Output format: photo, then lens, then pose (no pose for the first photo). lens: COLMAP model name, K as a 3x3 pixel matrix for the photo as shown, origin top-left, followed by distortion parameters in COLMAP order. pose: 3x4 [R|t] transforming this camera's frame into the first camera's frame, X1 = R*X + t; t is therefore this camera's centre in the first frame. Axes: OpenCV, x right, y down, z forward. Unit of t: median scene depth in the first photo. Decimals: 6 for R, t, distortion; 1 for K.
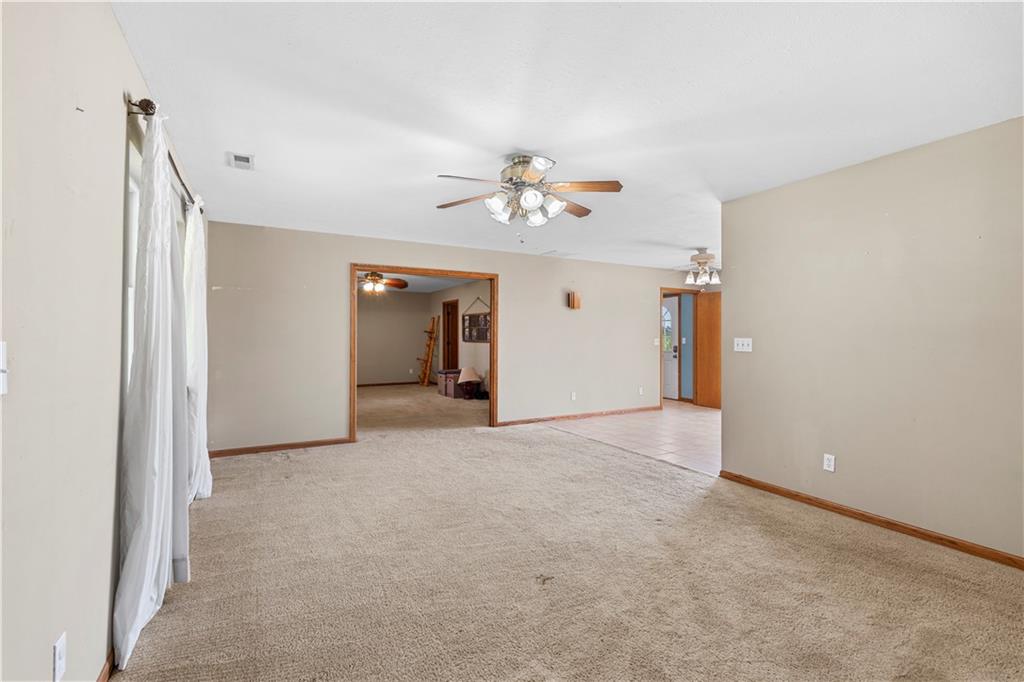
lens RADIAL K [[449.2, 0, 512.6], [0, 449.2, 335.5], [0, 0, 1]] dist [-0.003367, -0.001030]
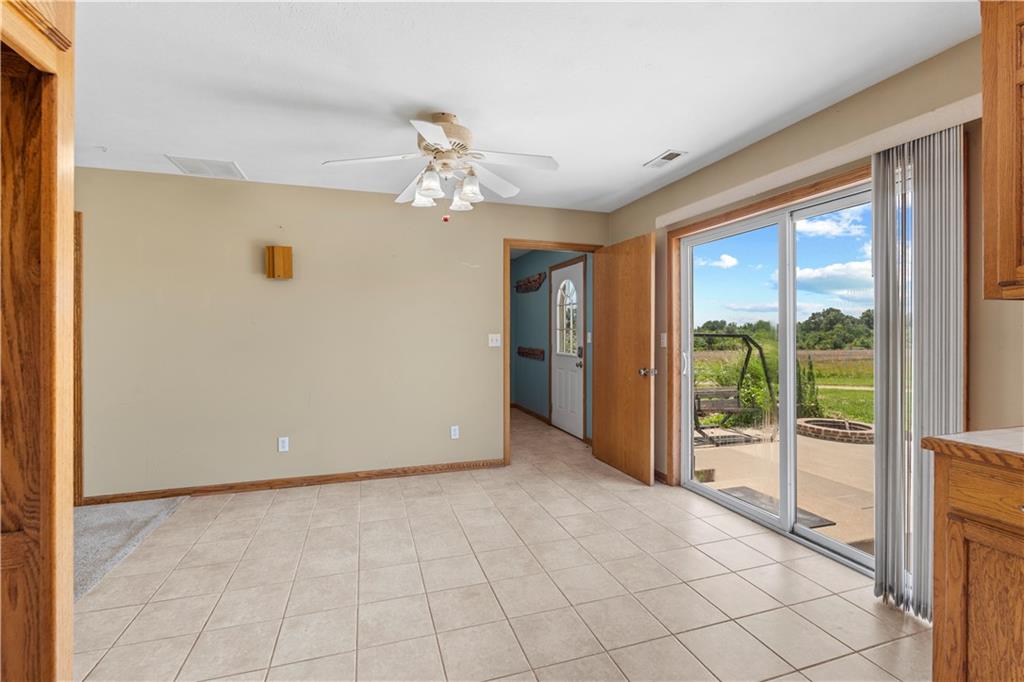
lens RADIAL K [[449.2, 0, 514.4], [0, 449.2, 332.3], [0, 0, 1]] dist [-0.003367, -0.001030]
pose [[0.981045, -0.002498, -0.193763, 0.479343], [0.003751, 0.999974, 0.006098, 0.000876], [0.193743, -0.006709, 0.981029, 0.504546]]
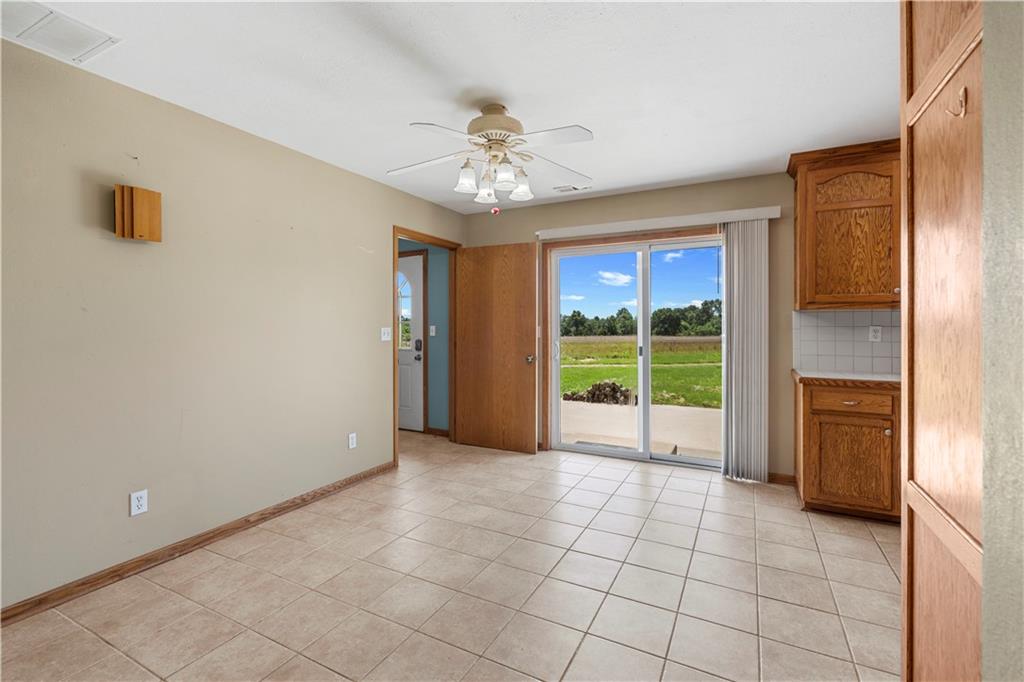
lens RADIAL K [[449.2, 0, 511.3], [0, 449.2, 327.1], [0, 0, 1]] dist [-0.003367, -0.001030]
pose [[0.840155, -0.004388, 0.542329, 0.178105], [-0.001316, 0.999948, 0.010129, 0.000436], [-0.542345, -0.009223, 0.840105, 0.538462]]
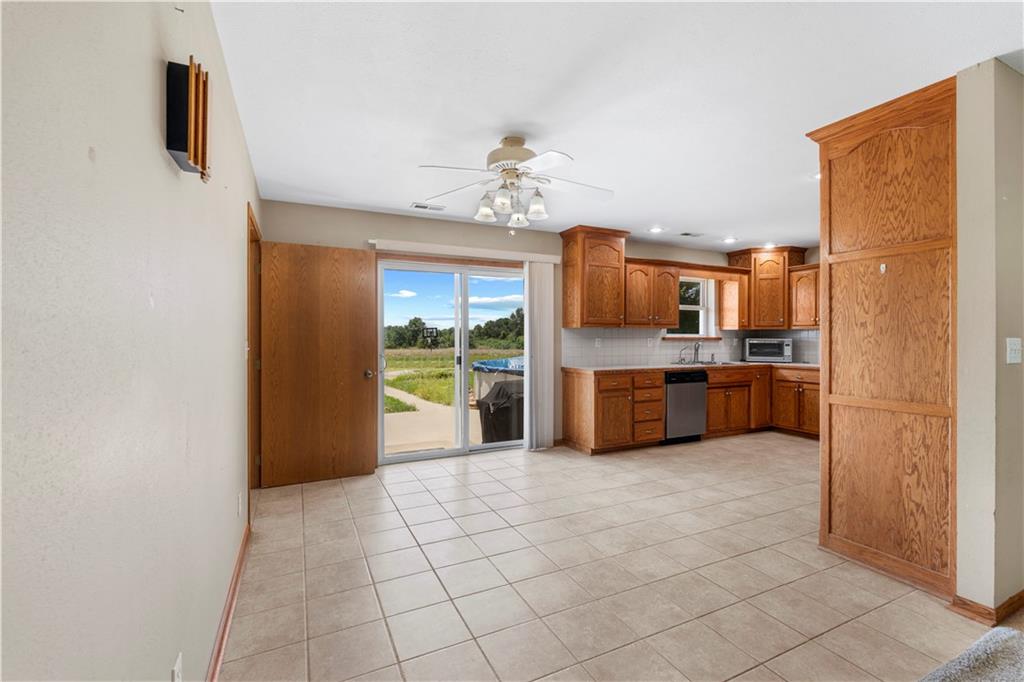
lens RADIAL K [[449.2, 0, 512.4], [0, 449.2, 339.0], [0, 0, 1]] dist [-0.003367, -0.001030]
pose [[0.063934, -0.005536, 0.997939, -0.026976], [-0.003762, 0.999976, 0.005789, 0.001714], [-0.997947, -0.004124, 0.063912, 0.815450]]
